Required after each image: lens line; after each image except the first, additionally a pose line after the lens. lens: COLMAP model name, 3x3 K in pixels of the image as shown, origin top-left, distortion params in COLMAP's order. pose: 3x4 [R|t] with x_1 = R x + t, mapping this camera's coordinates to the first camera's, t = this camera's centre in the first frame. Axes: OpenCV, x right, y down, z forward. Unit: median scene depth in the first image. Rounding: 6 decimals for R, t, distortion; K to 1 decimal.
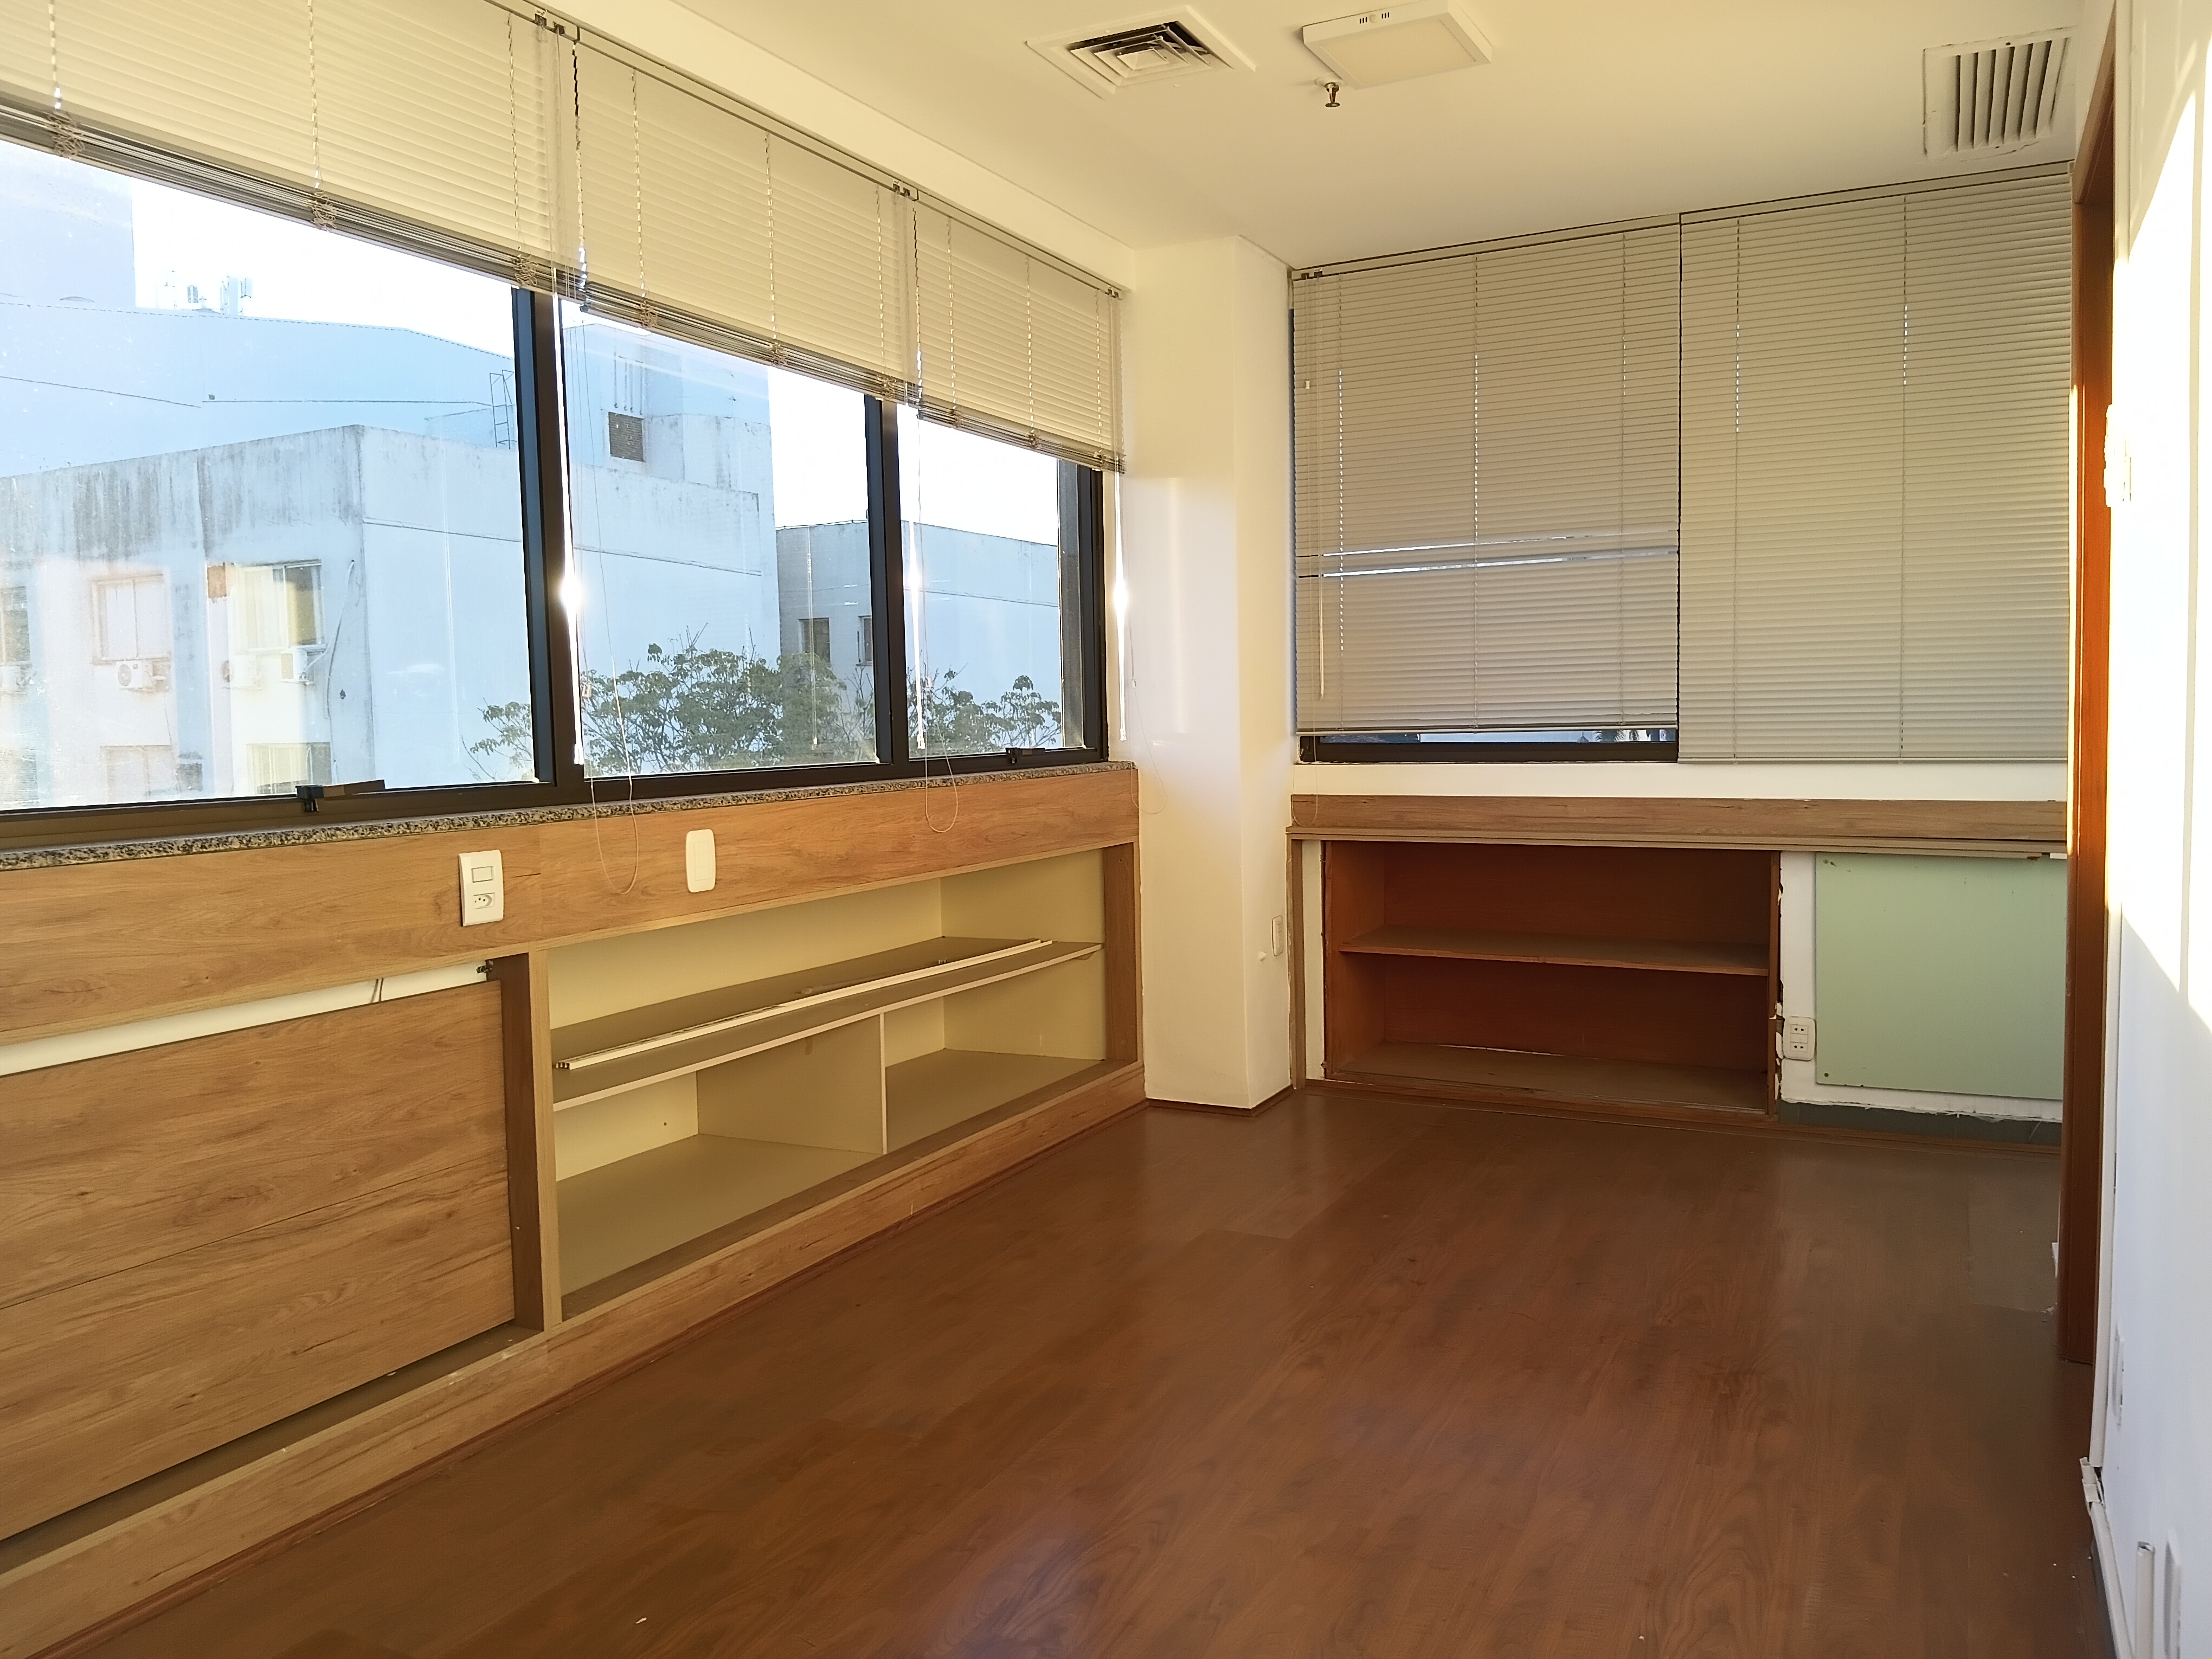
lens RADIAL K [[1675.1, 0, 1106.0], [0, 1675.1, 829.5], [0, 0, 1]] dist [-0.008920, 0.001928]
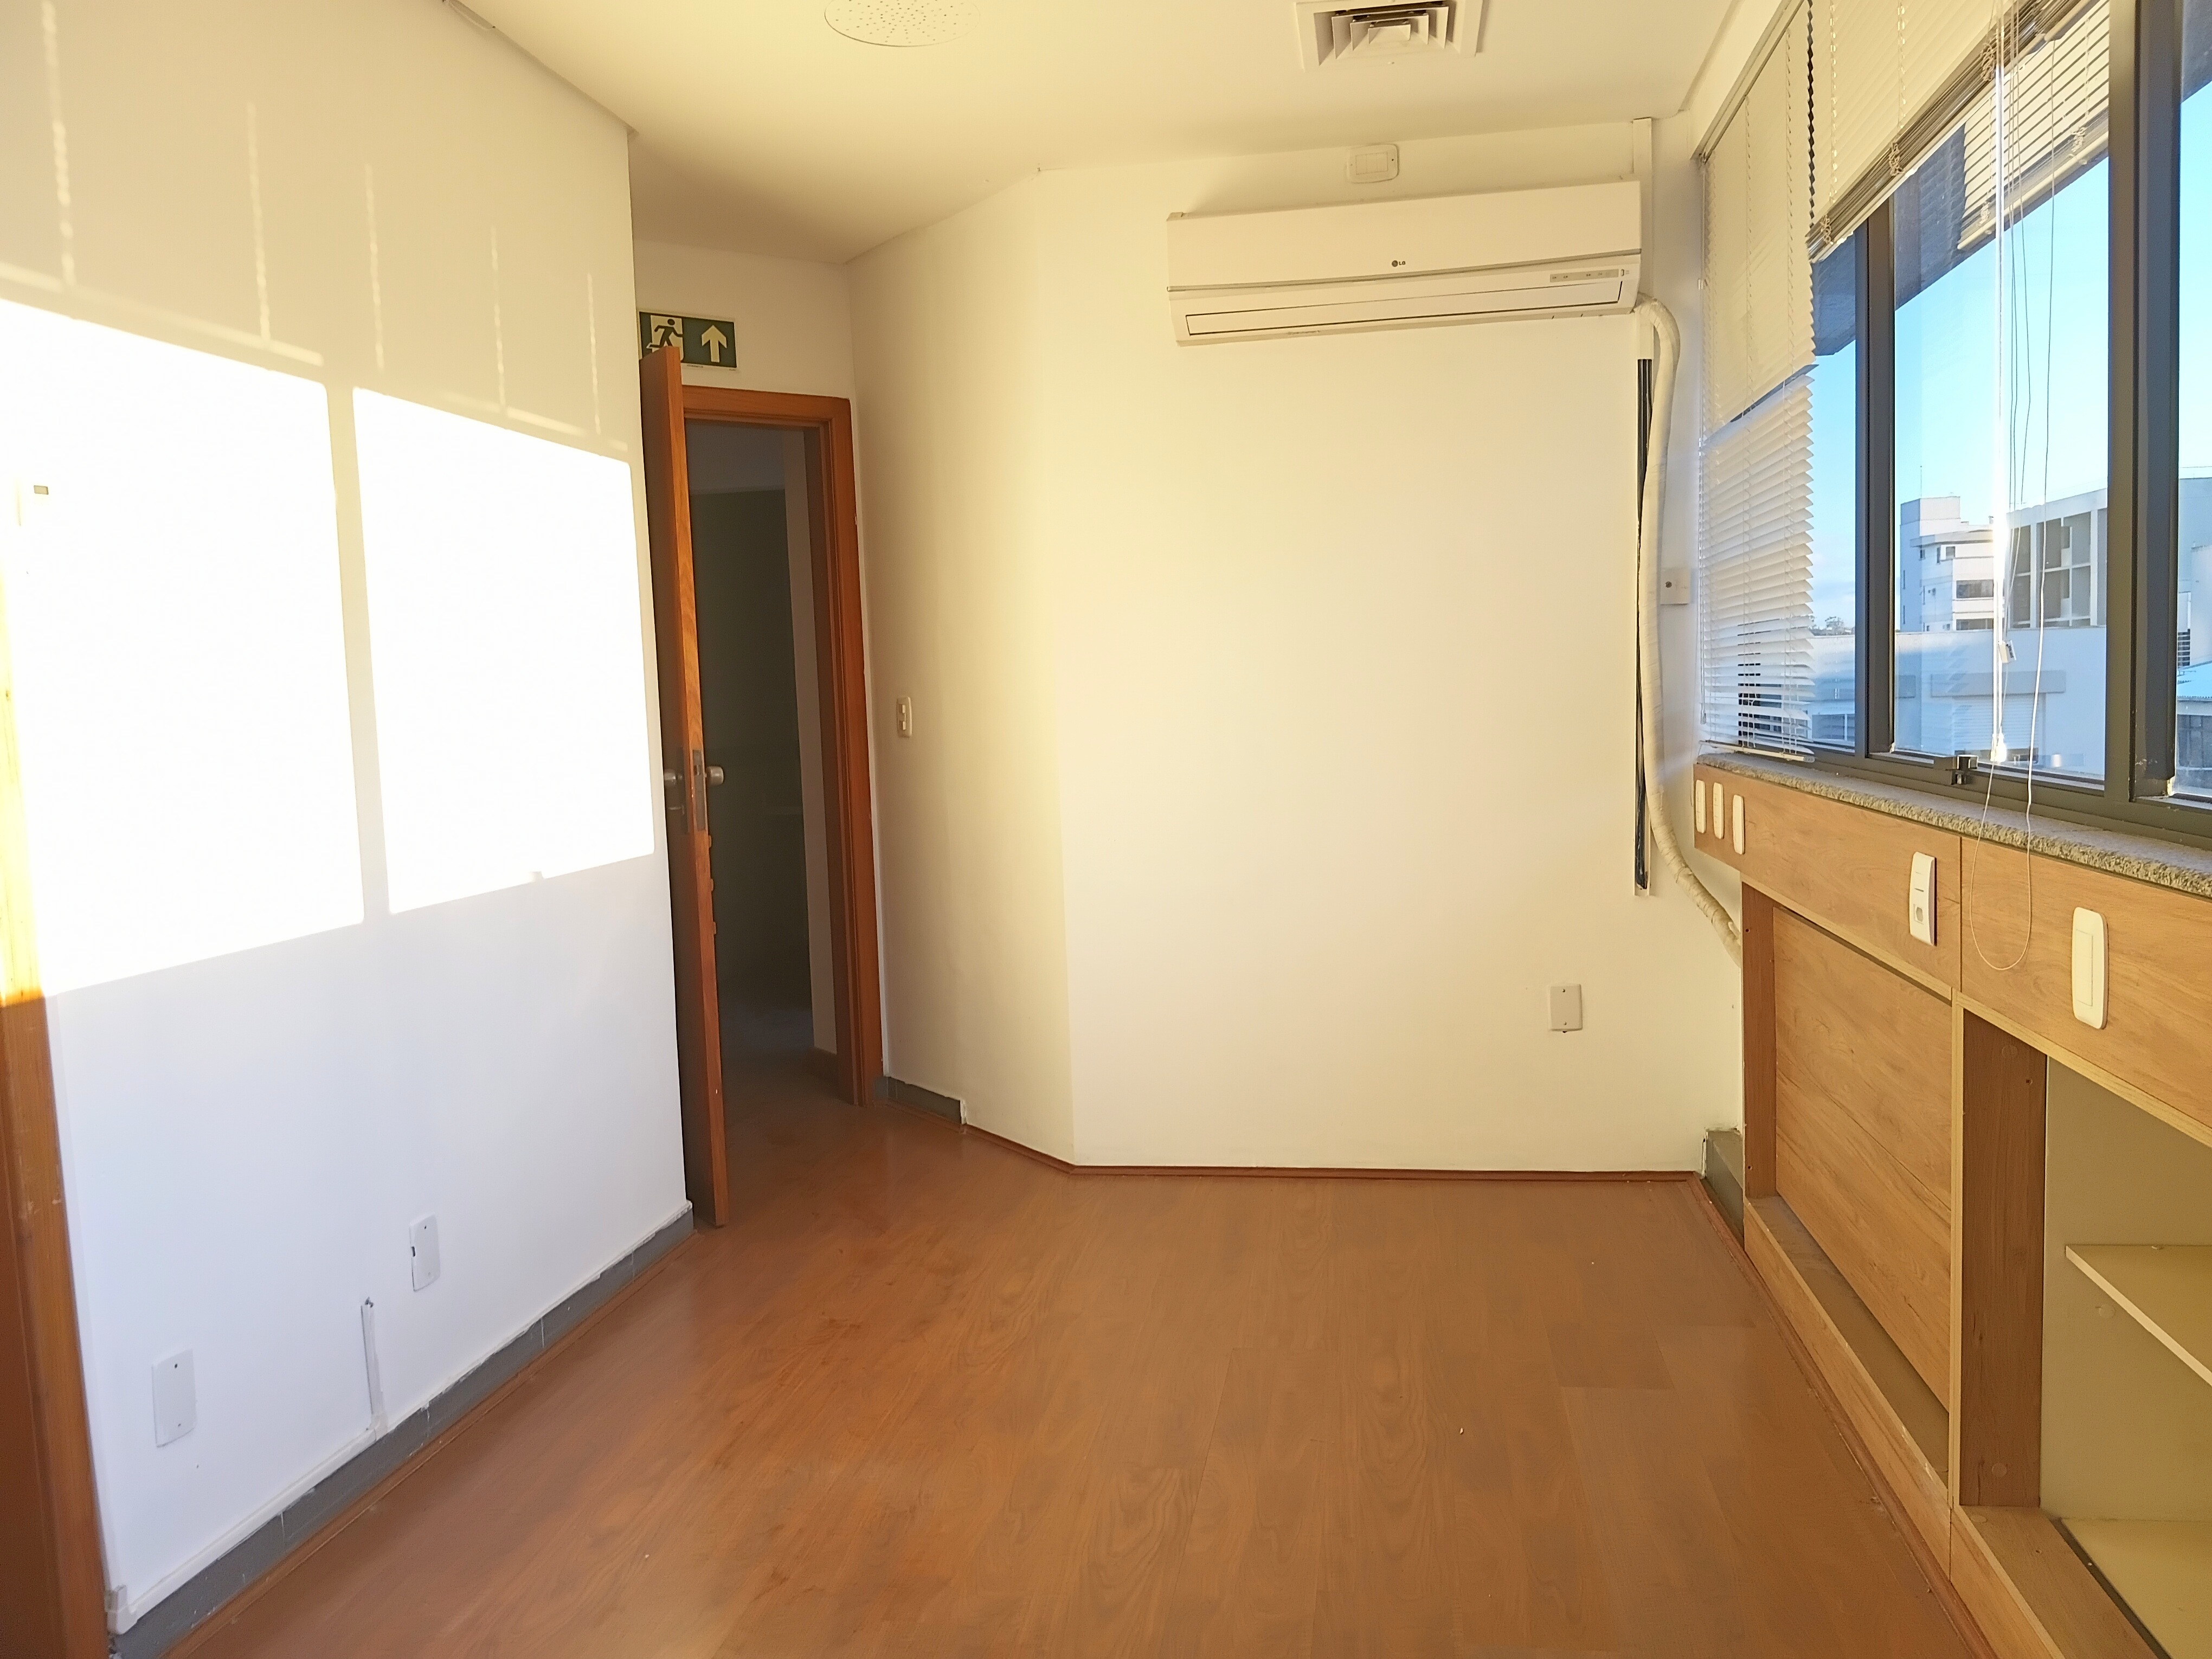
lens RADIAL K [[1675.1, 0, 1106.0], [0, 1675.1, 829.5], [0, 0, 1]] dist [-0.008920, 0.001928]
pose [[-0.954785, 0.080890, -0.286080, 0.115382], [0.037844, 0.987514, 0.152919, -0.066353], [0.294877, 0.135178, -0.945925, 0.793718]]
